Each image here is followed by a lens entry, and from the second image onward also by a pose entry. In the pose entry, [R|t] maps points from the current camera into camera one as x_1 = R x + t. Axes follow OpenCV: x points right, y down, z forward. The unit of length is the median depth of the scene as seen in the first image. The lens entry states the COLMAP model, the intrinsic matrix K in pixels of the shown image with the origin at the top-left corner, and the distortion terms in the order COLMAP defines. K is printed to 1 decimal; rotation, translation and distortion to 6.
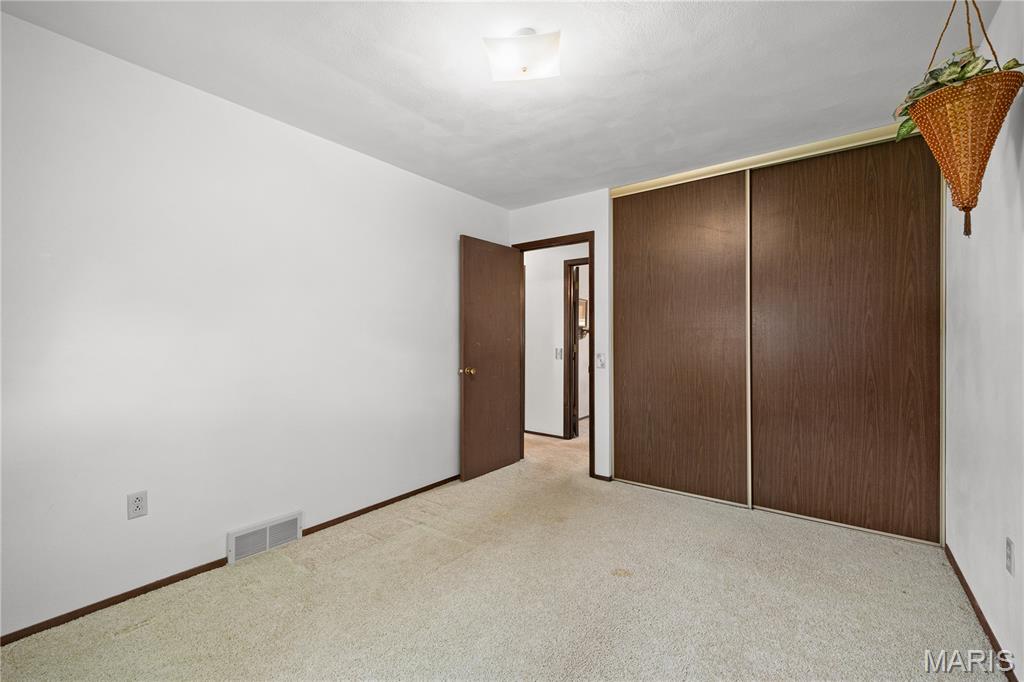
lens RADIAL K [[424.6, 0, 512.7], [0, 424.6, 340.9], [0, 0, 1]] dist [-0.003004, -0.000203]
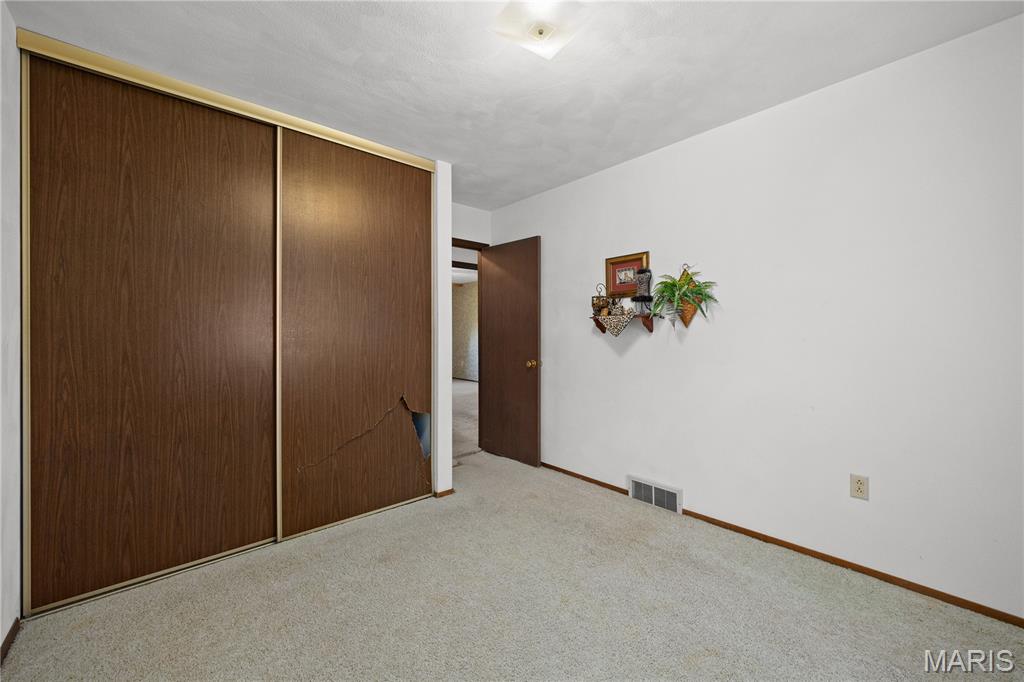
lens RADIAL K [[412.8, 0, 512.5], [0, 412.8, 338.4], [0, 0, 1]] dist [-0.002354, -0.000726]
pose [[0.246699, -0.003923, 0.969084, 0.167133], [0.002741, 0.999991, 0.003350, -0.004610], [-0.969088, 0.001830, 0.246708, 0.215117]]
